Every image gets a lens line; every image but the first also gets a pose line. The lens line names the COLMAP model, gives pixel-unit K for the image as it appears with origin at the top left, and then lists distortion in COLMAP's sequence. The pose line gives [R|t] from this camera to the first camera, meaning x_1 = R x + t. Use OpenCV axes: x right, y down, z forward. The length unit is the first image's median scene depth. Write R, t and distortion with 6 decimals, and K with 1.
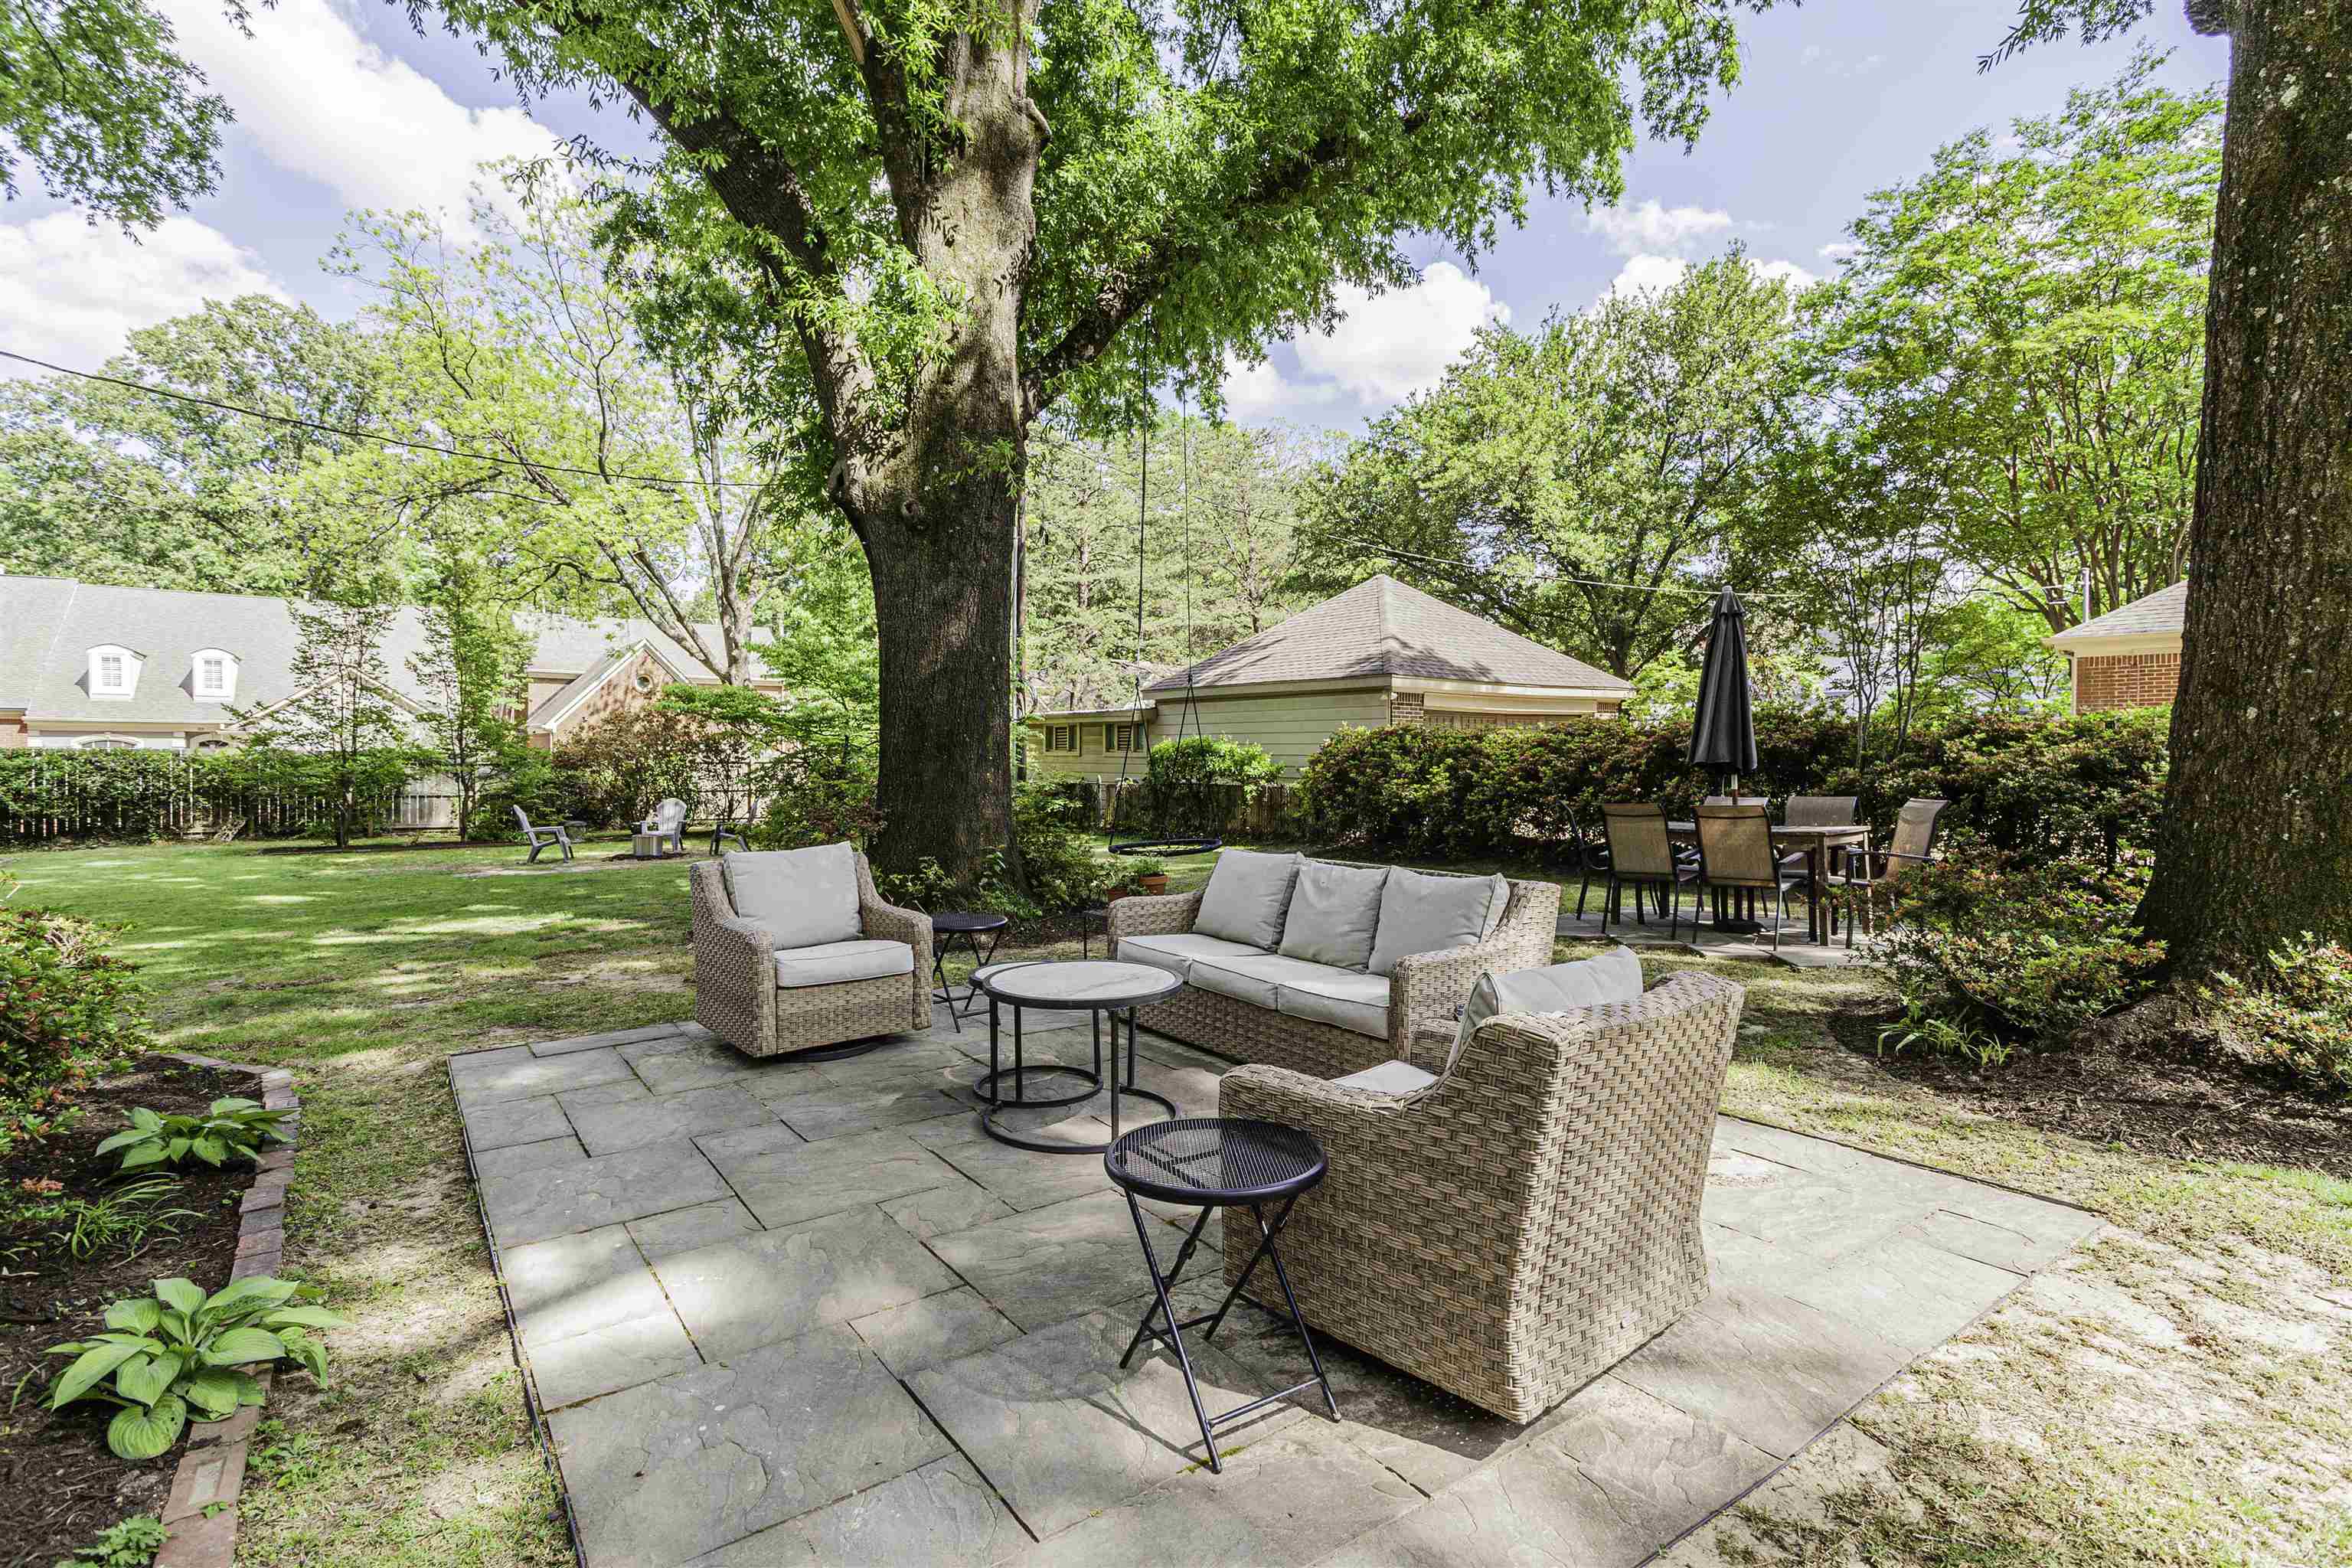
lens RADIAL K [[1119.9, 0, 1179.9], [0, 1119.9, 768.7], [0, 0, 1]] dist [0.009344, 0.000799]
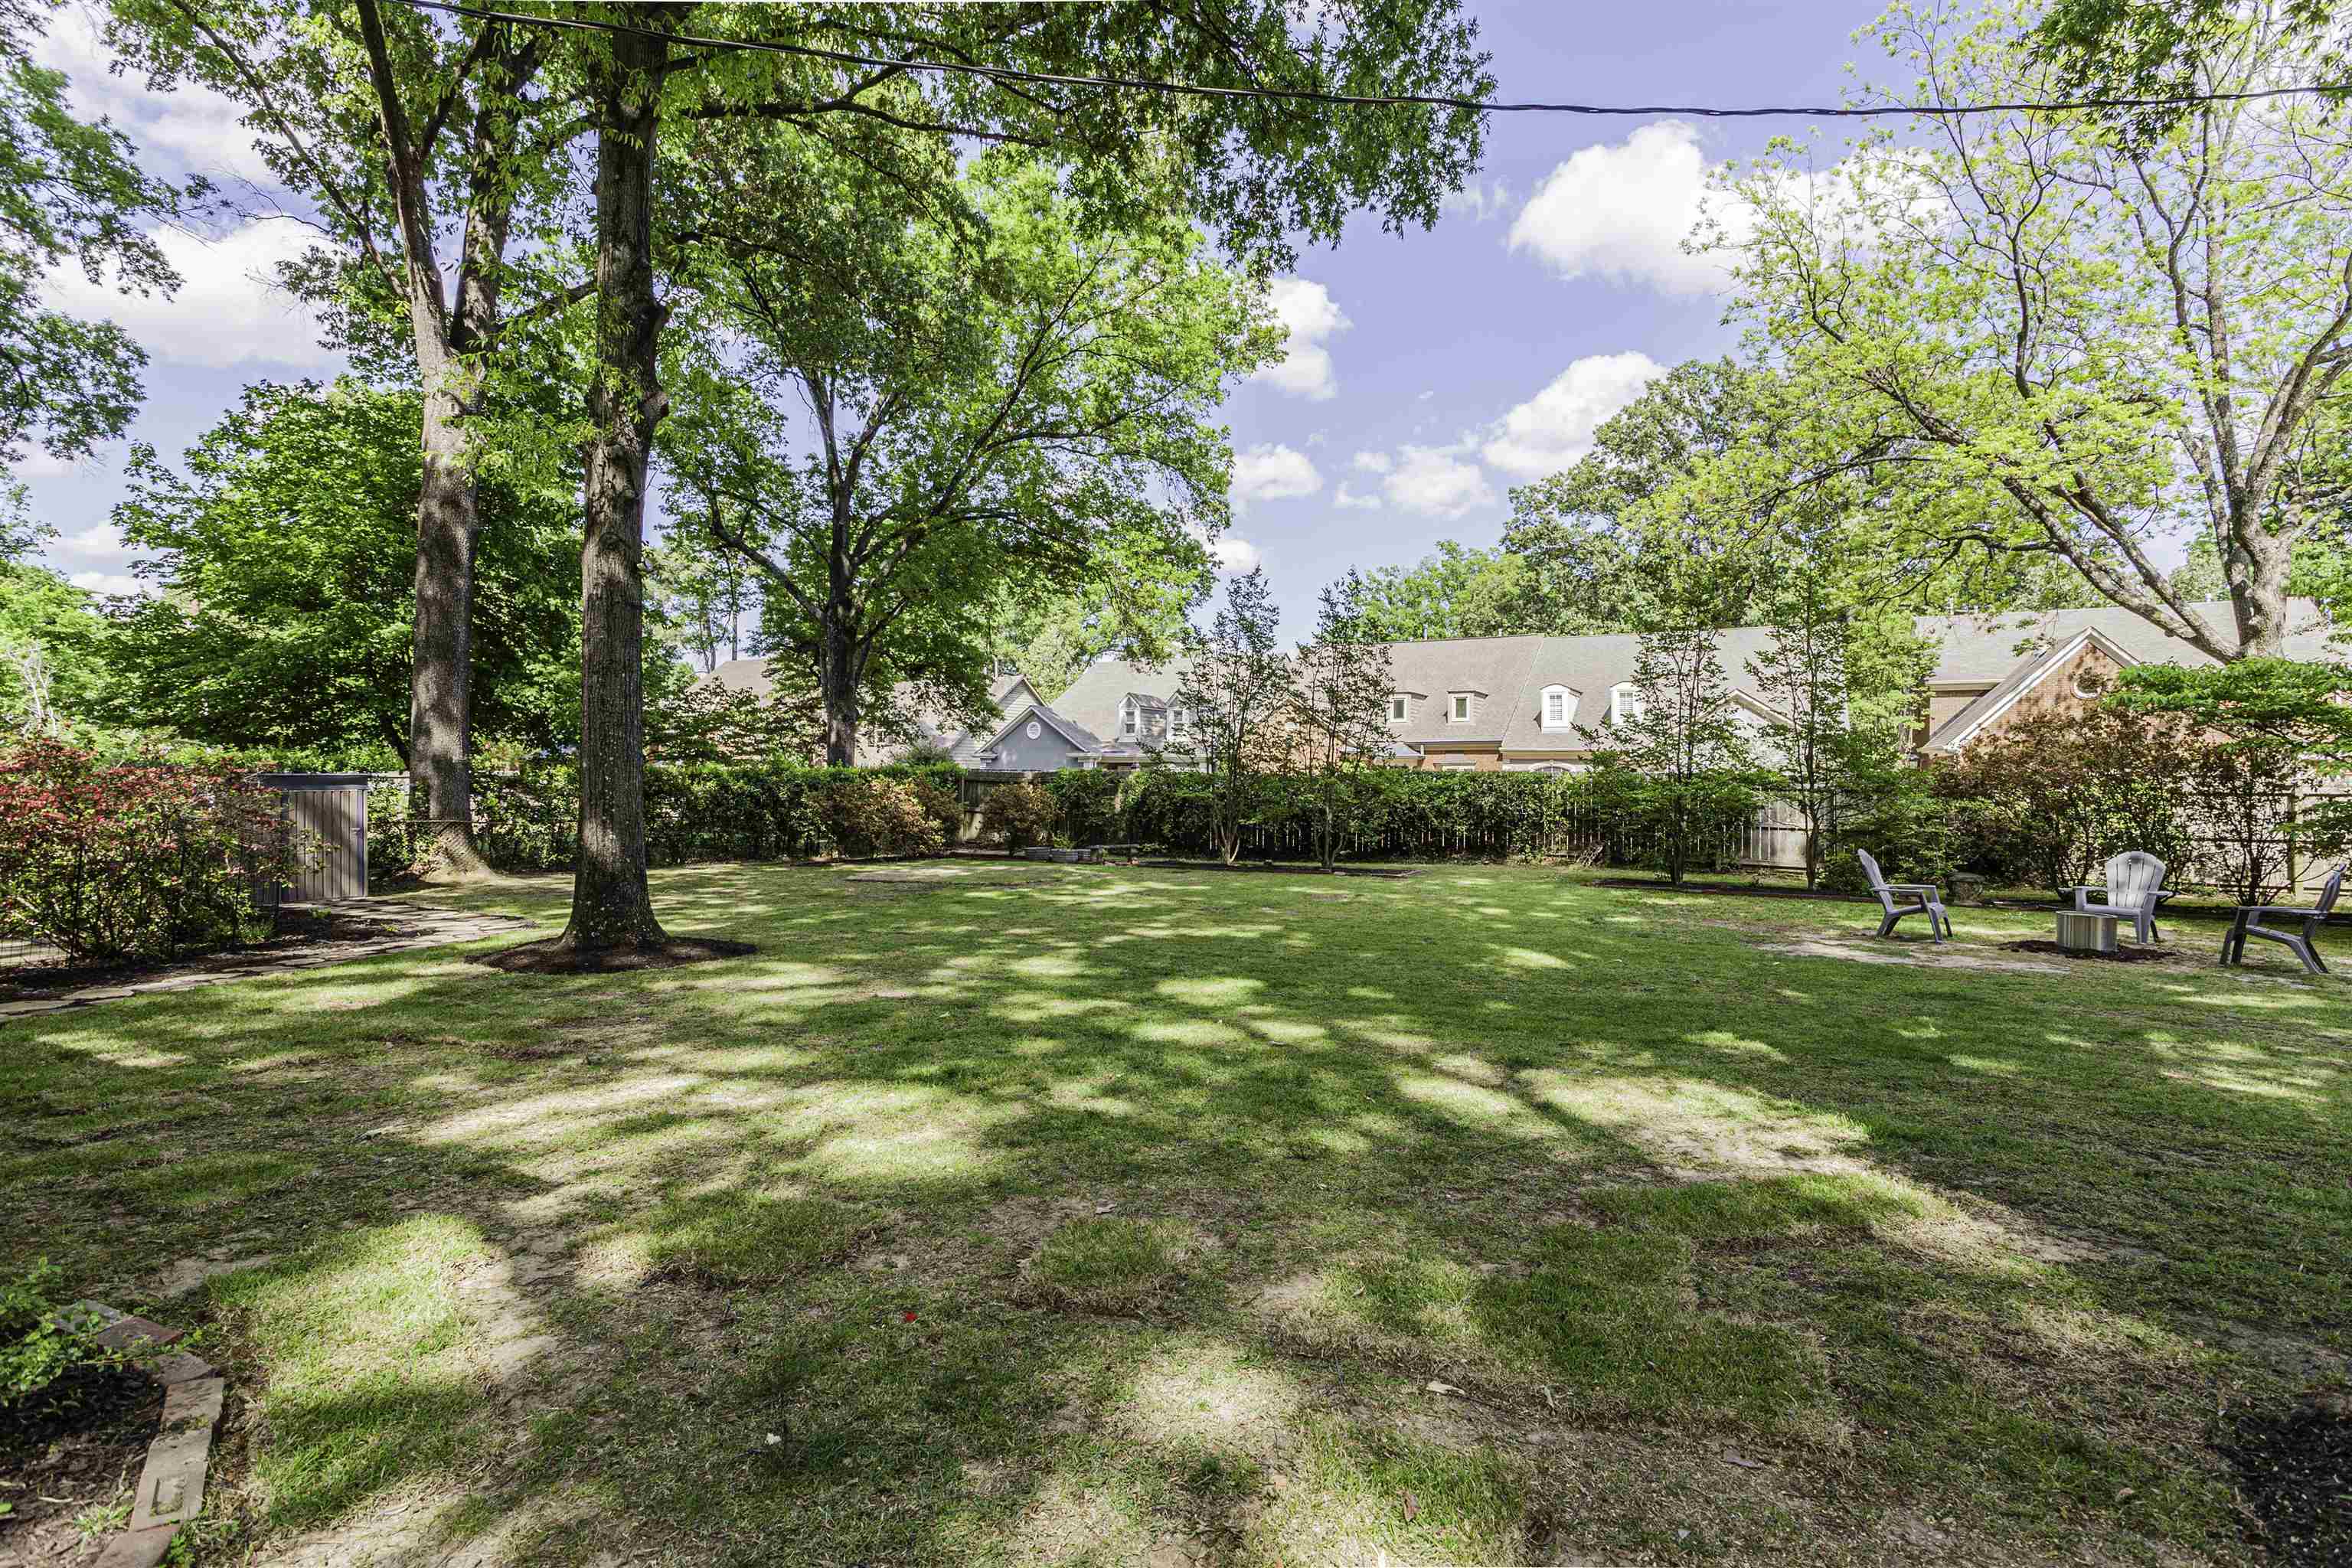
lens RADIAL K [[1119.9, 0, 1179.9], [0, 1119.9, 768.7], [0, 0, 1]] dist [0.009344, 0.000799]
pose [[0.431113, -0.003940, -0.902290, -0.105972], [-0.019039, 0.999728, -0.013462, 0.000193], [0.902097, 0.022982, 0.430920, 0.229572]]
